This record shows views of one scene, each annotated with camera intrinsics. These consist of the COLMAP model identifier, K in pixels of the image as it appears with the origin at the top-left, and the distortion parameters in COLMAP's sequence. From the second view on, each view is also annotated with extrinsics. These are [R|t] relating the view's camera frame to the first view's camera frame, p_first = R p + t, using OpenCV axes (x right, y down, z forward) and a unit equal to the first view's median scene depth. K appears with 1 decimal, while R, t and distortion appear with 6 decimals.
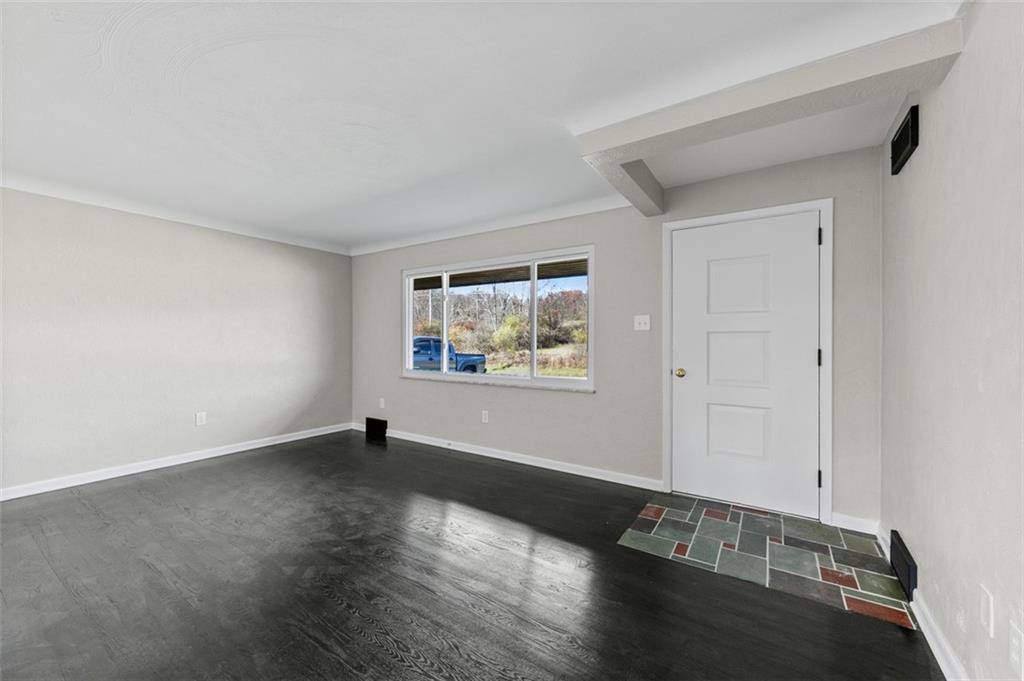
lens RADIAL K [[397.0, 0, 507.4], [0, 397.0, 342.1], [0, 0, 1]] dist [0.004248, 0.000225]
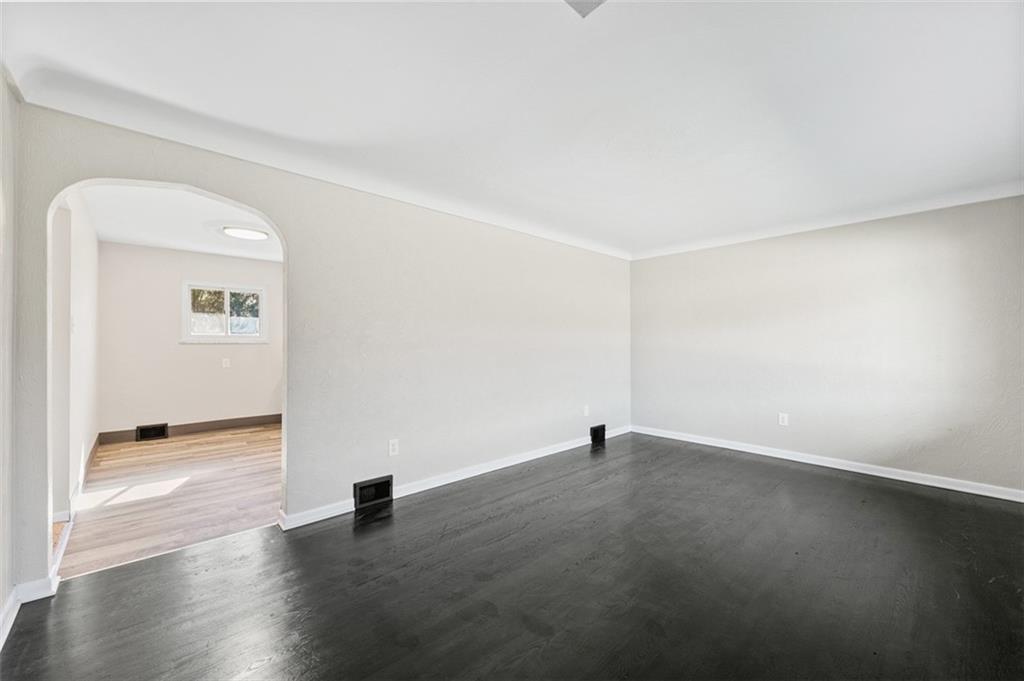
lens RADIAL K [[397.0, 0, 517.6], [0, 397.0, 340.3], [0, 0, 1]] dist [0.004248, 0.000225]
pose [[-0.214665, -0.009476, -0.976642, 0.590025], [-0.010109, 0.999921, -0.007480, 0.001421], [0.976635, 0.008267, -0.214744, 0.812837]]
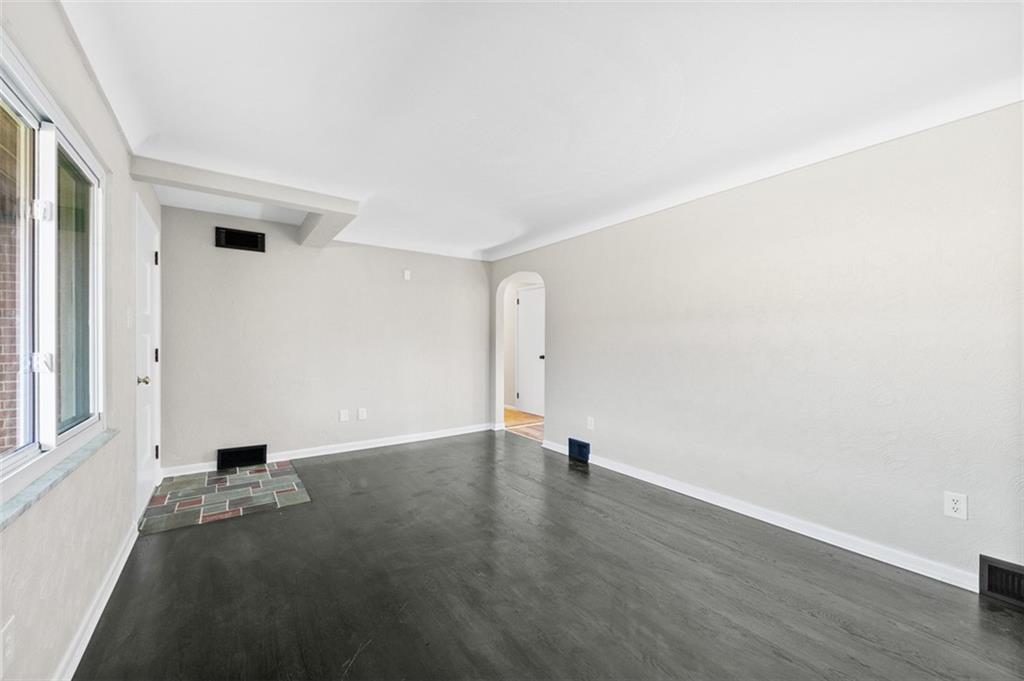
lens RADIAL K [[397.0, 0, 513.0], [0, 397.0, 341.6], [0, 0, 1]] dist [0.004248, 0.000225]
pose [[-0.940343, 0.000823, 0.340227, -0.679649], [0.004358, 0.999944, 0.009627, -0.019129], [-0.340200, 0.010536, -0.940294, 1.718639]]
